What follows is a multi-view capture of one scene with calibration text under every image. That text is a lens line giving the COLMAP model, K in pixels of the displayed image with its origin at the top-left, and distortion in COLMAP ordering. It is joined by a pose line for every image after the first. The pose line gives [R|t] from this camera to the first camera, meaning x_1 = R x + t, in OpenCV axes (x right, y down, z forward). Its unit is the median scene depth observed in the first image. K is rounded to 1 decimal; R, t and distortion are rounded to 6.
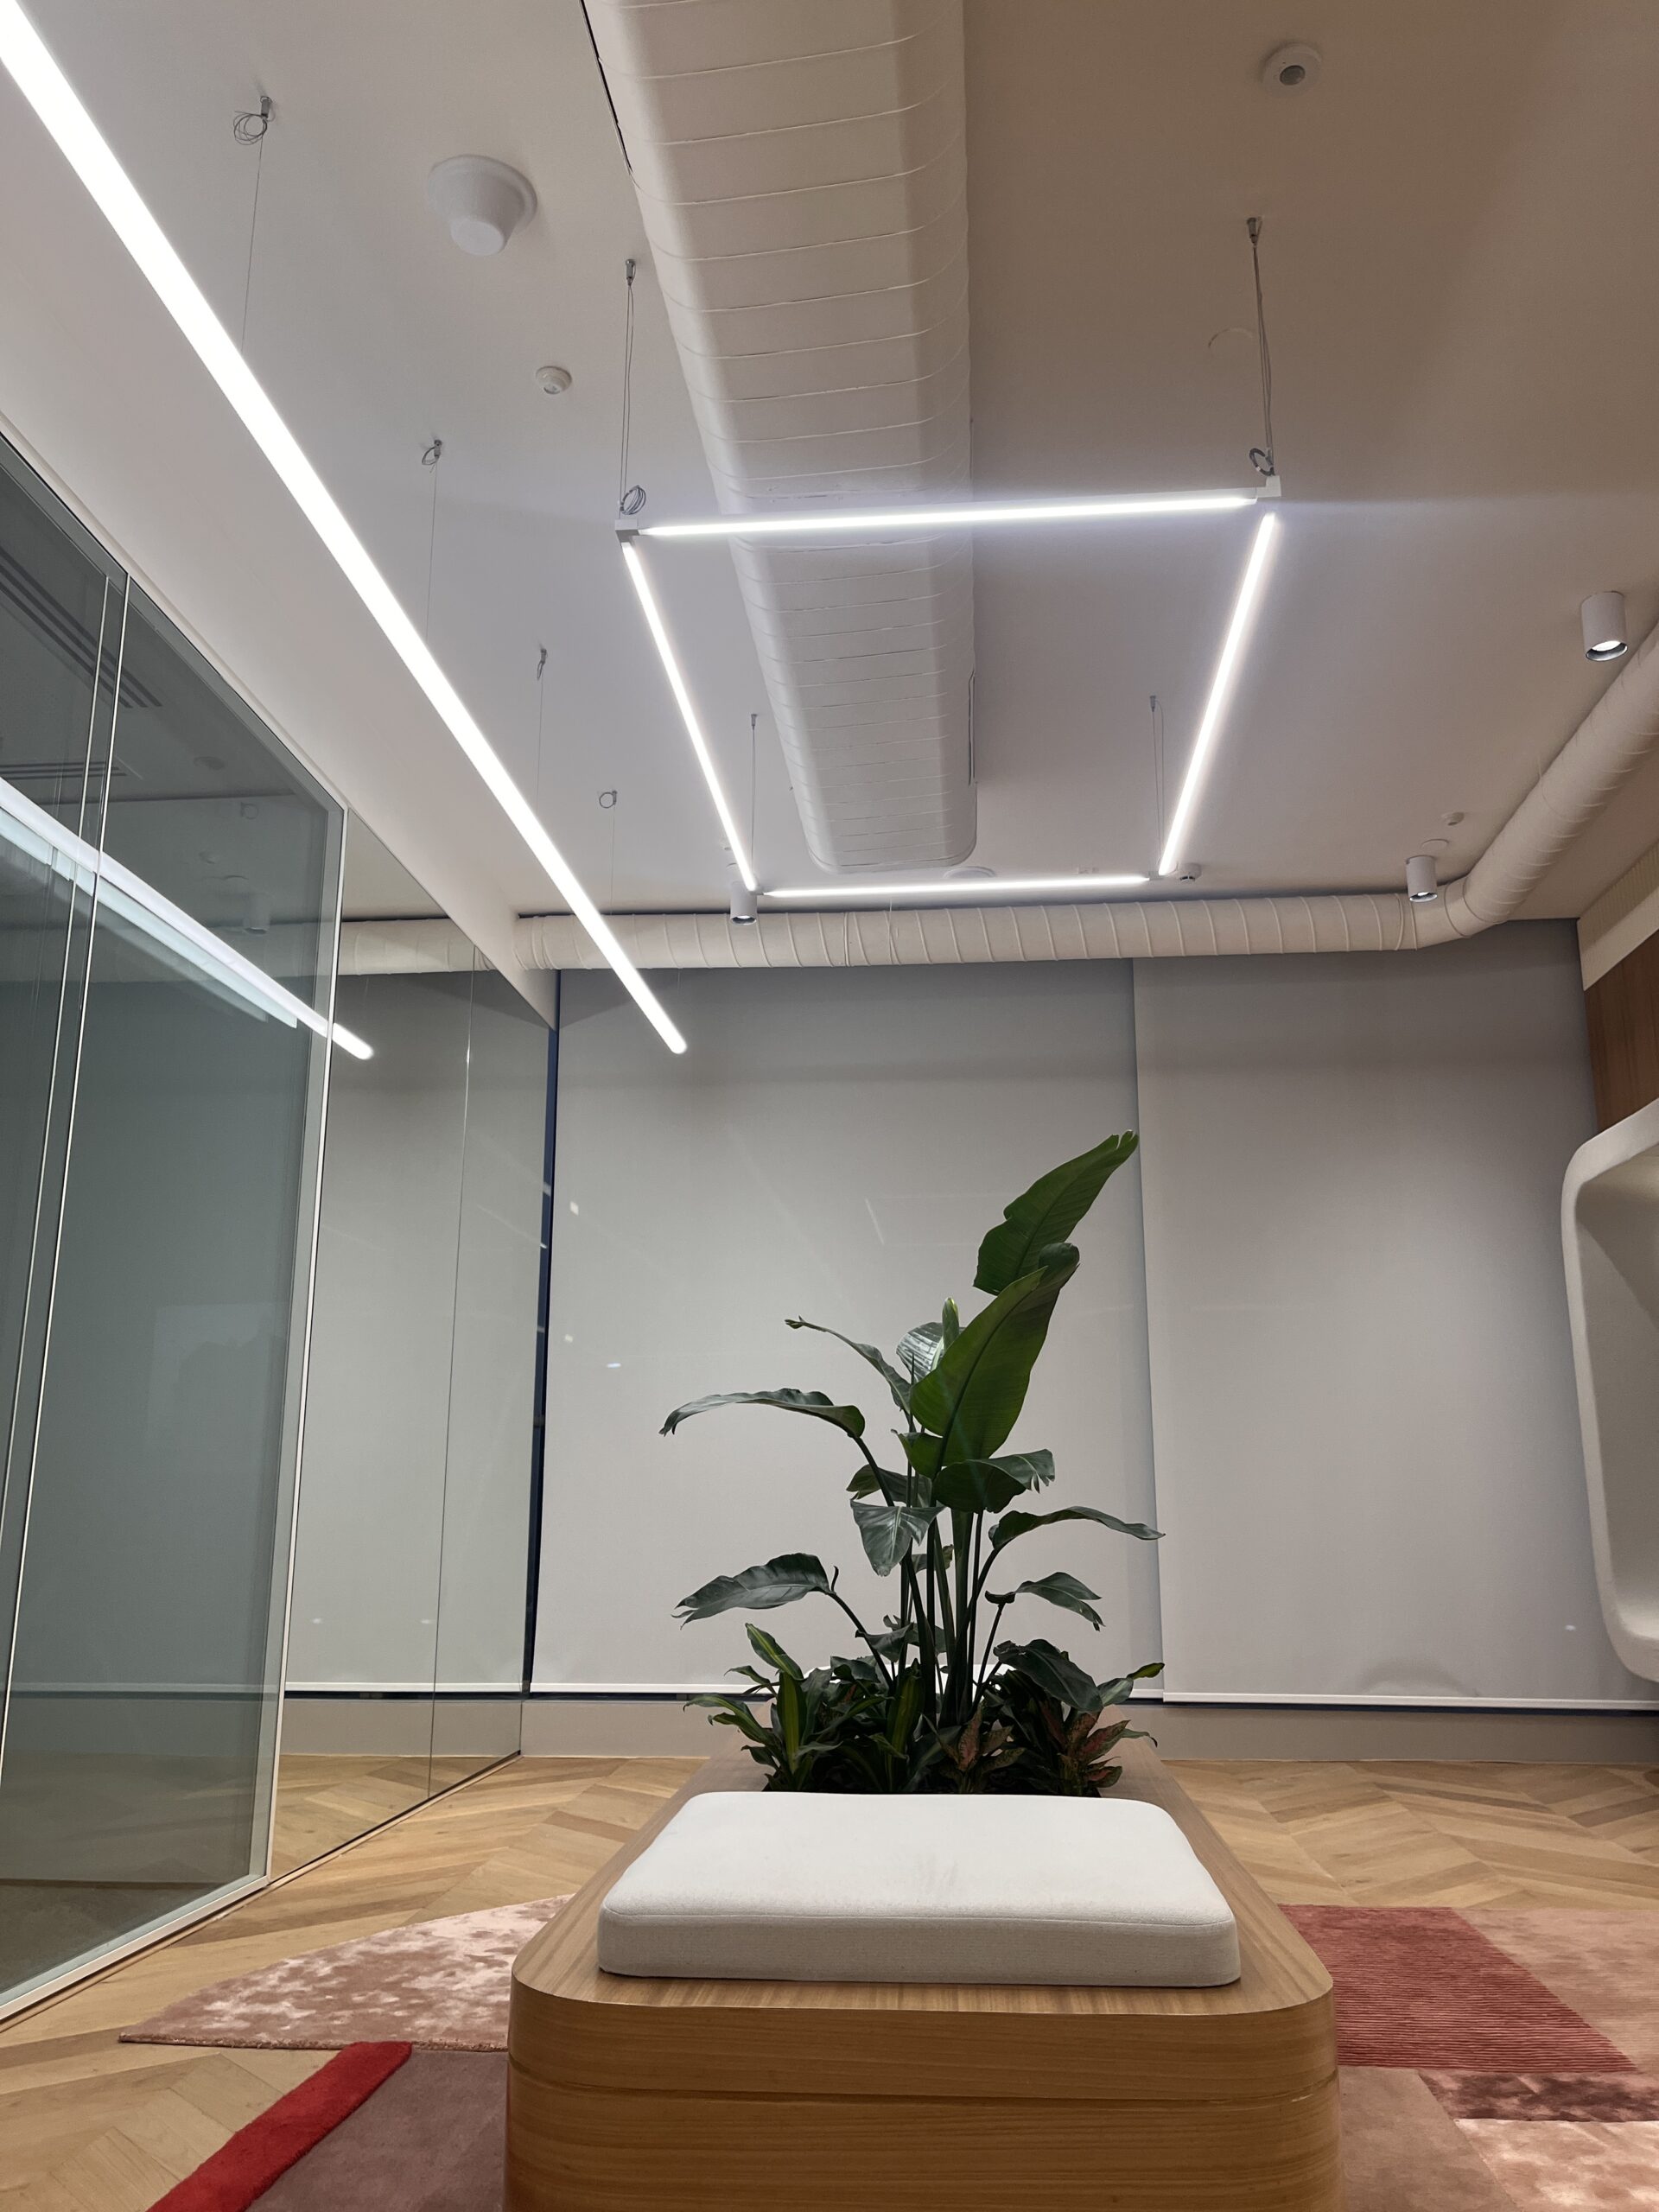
lens RADIAL K [[1657.3, 0, 829.5], [0, 1657.3, 1106.0], [0, 0, 1]] dist [0.111544, -0.119859]
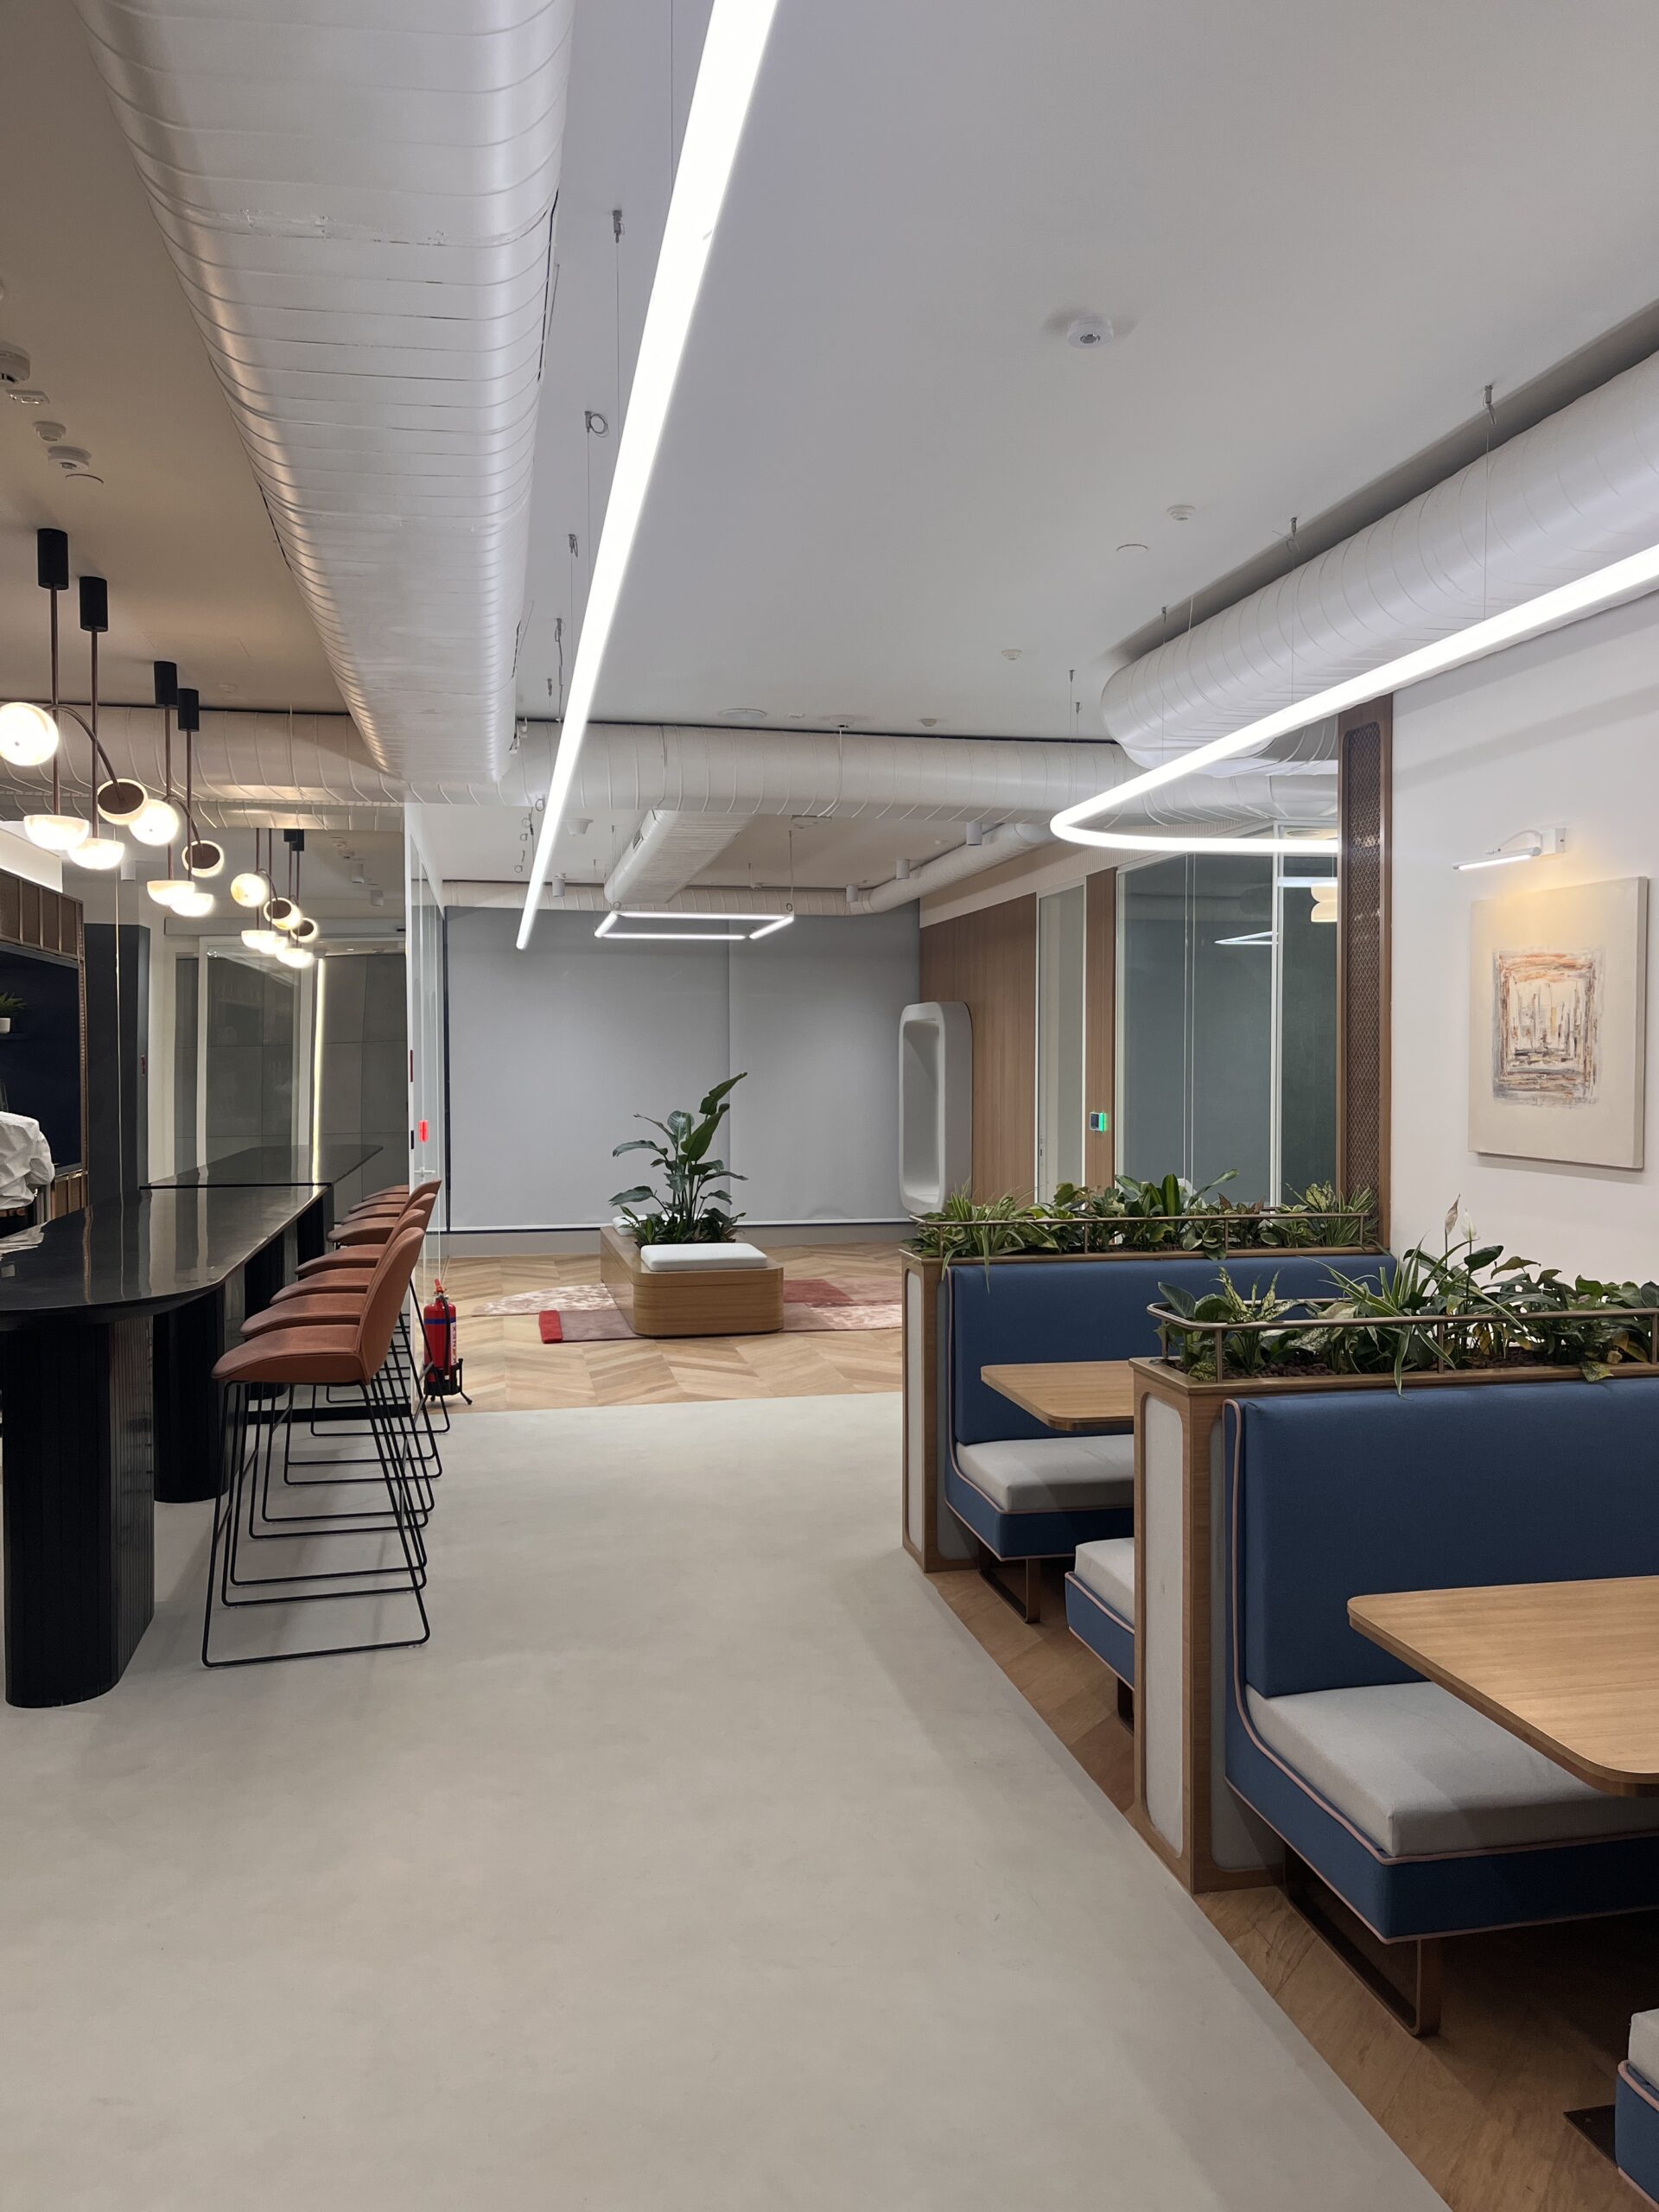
lens RADIAL K [[1657.3, 0, 829.5], [0, 1657.3, 1106.0], [0, 0, 1]] dist [0.111544, -0.119859]
pose [[0.961523, -0.009212, 0.274570, -0.597103], [-0.061412, 0.966939, 0.247502, -0.773287], [-0.267773, -0.254840, 0.929169, -2.272868]]
